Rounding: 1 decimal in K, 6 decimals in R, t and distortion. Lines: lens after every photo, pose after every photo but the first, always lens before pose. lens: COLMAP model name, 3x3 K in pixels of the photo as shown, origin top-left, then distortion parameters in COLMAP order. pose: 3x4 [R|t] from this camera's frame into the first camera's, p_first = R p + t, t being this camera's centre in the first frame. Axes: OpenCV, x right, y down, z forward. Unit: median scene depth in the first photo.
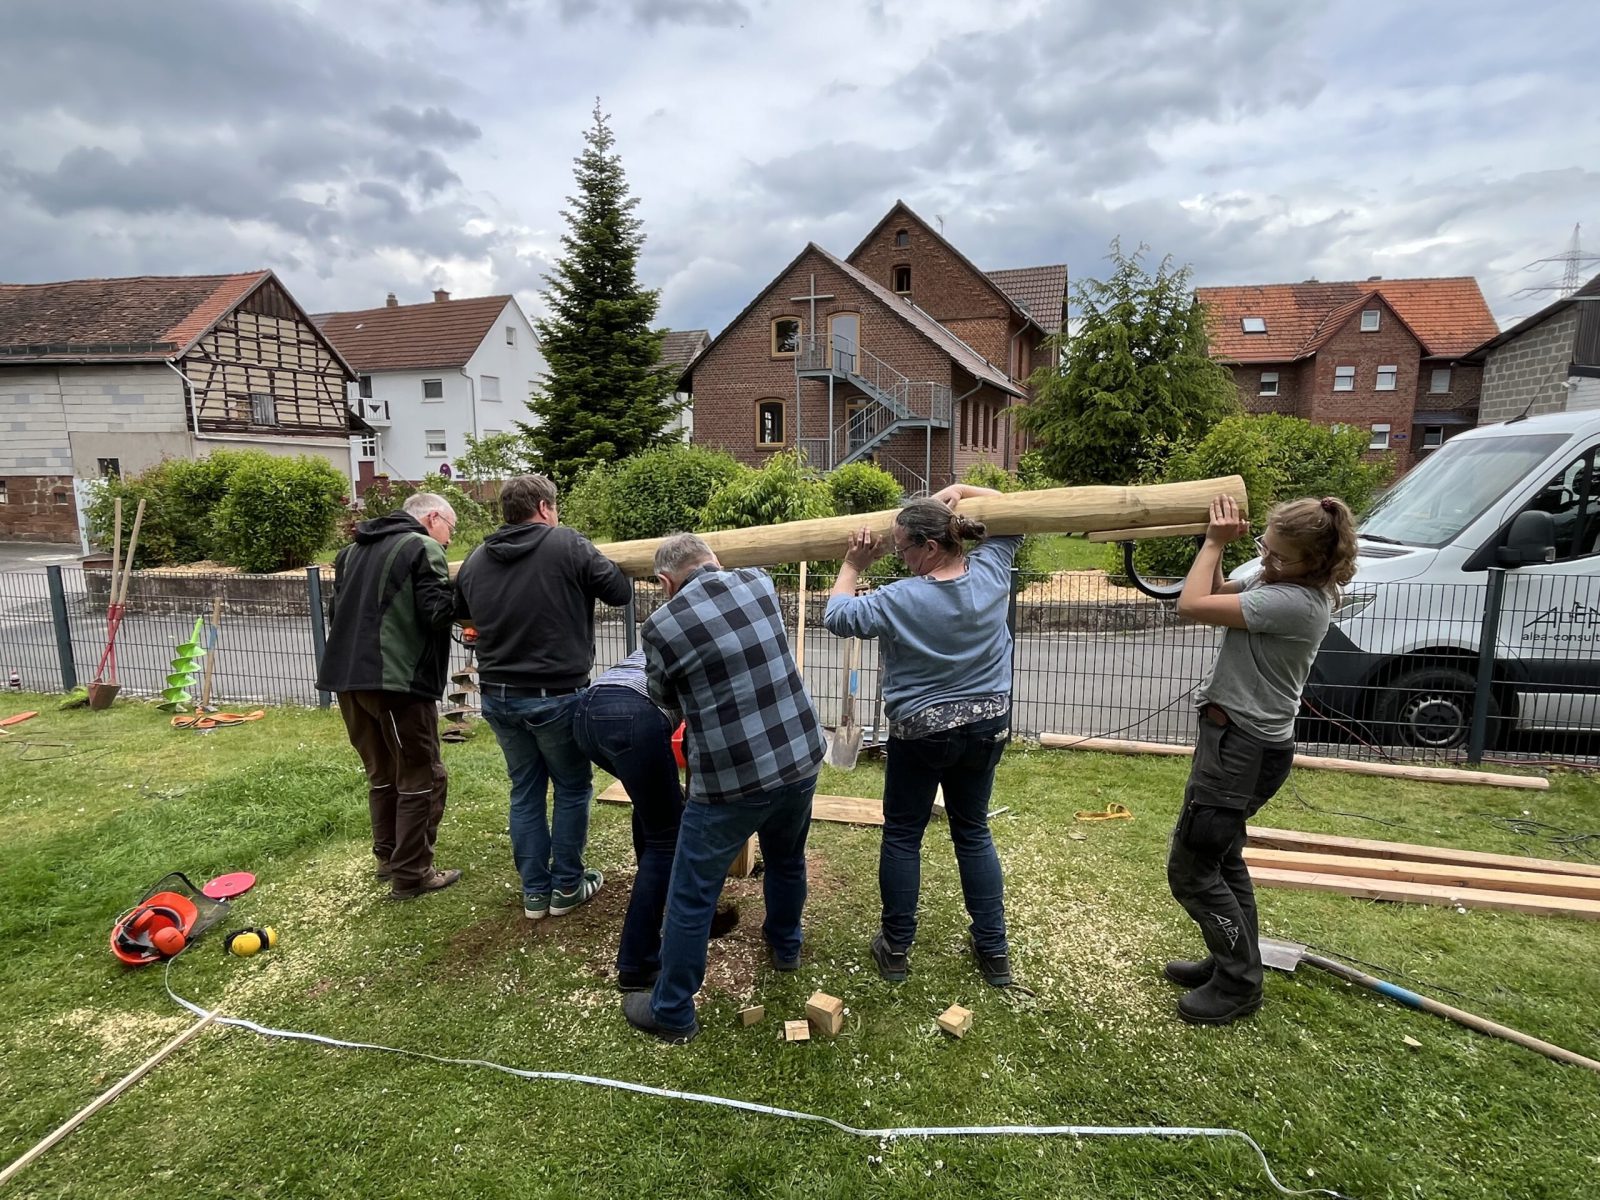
lens RADIAL K [[866.0, 0, 790.9], [0, 866.0, 599.8], [0, 0, 1]] dist [-0.000549, 0.001595]
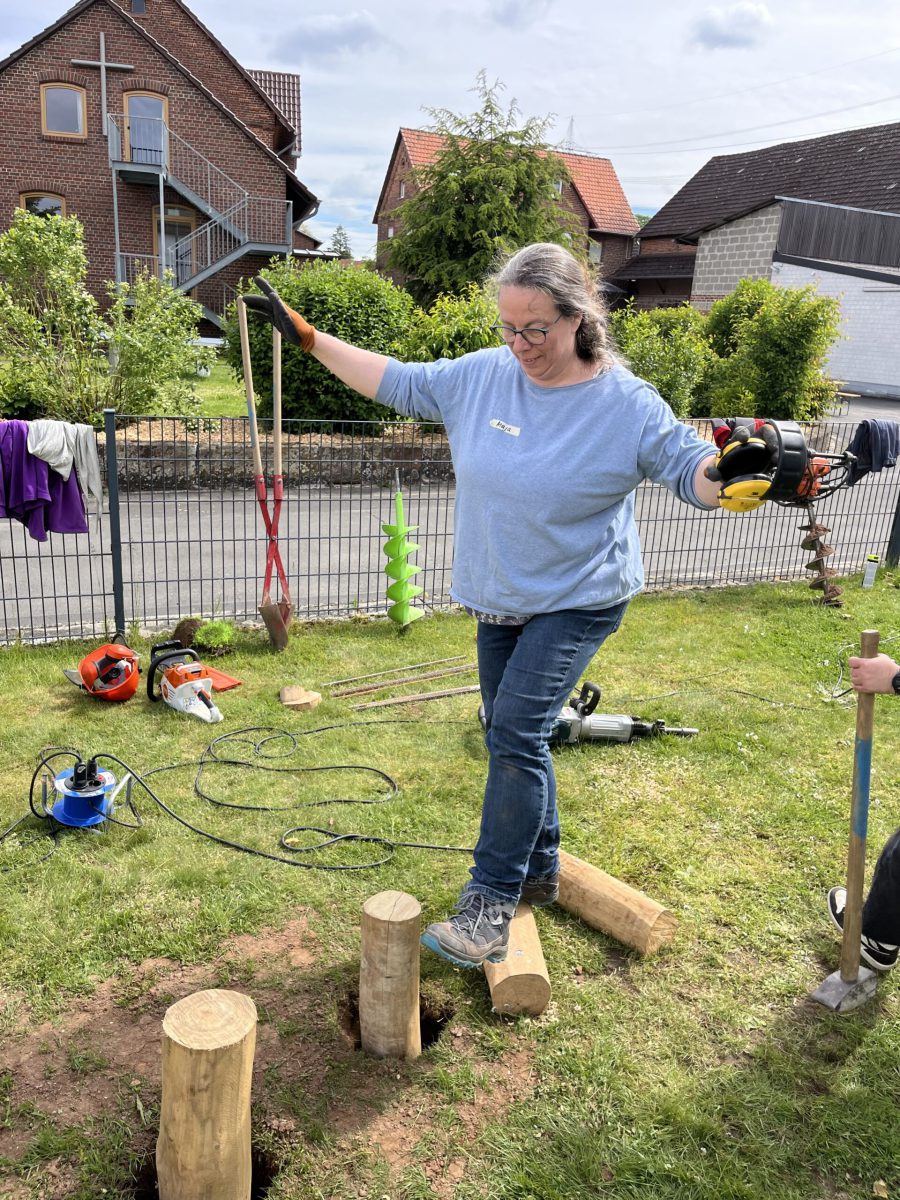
lens RADIAL K [[919.5, 0, 450.6], [0, 919.5, 597.0], [0, 0, 1]] dist [0.032335, -0.033869]
pose [[0.820664, -0.111439, 0.560439, -0.278975], [0.023177, 0.986483, 0.162217, -0.003601], [-0.570941, -0.120137, 0.812154, 0.098790]]
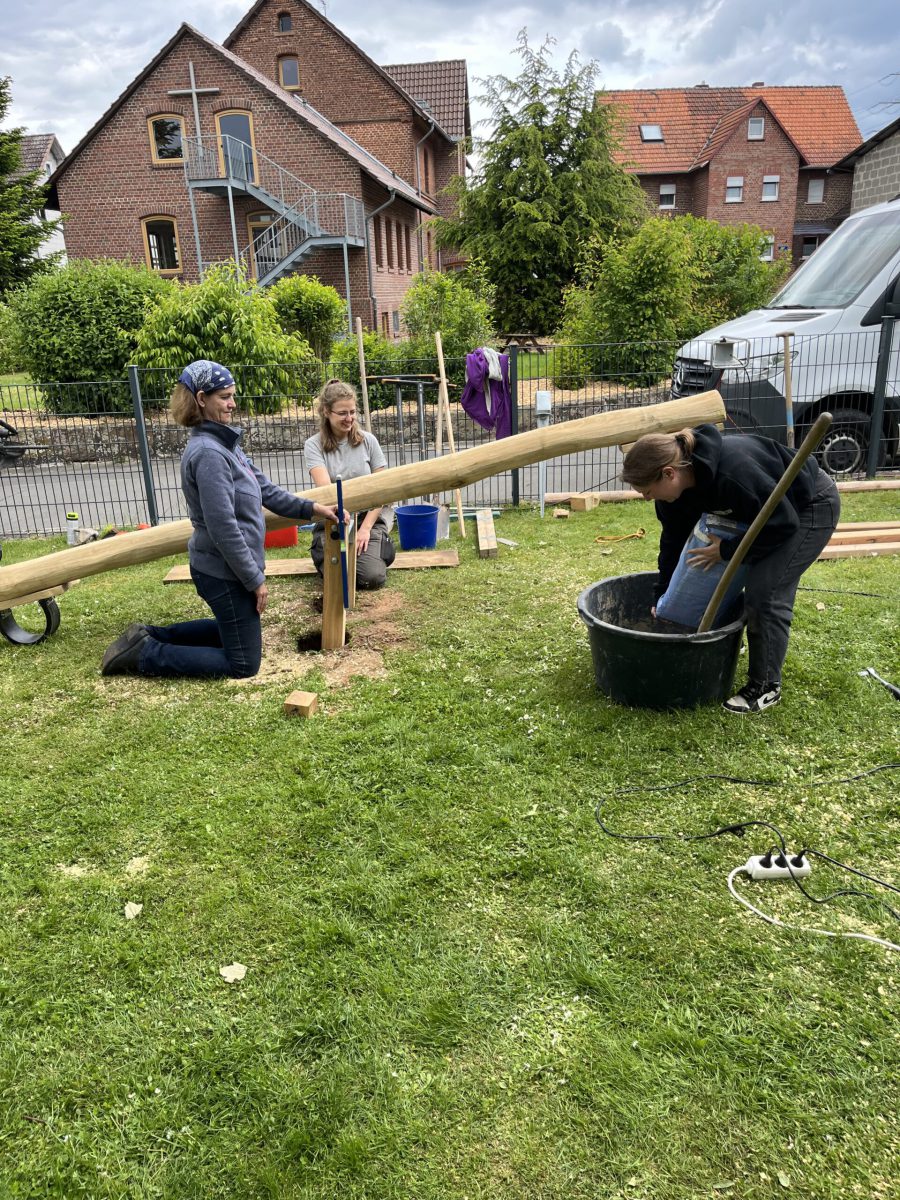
lens RADIAL K [[919.5, 0, 452.7], [0, 919.5, 607.0], [0, 0, 1]] dist [0.032335, -0.033869]
pose [[0.958611, -0.122503, 0.257018, -0.032845], [0.078460, 0.981412, 0.175140, 0.017064], [-0.273696, -0.147725, 0.950404, -0.028632]]
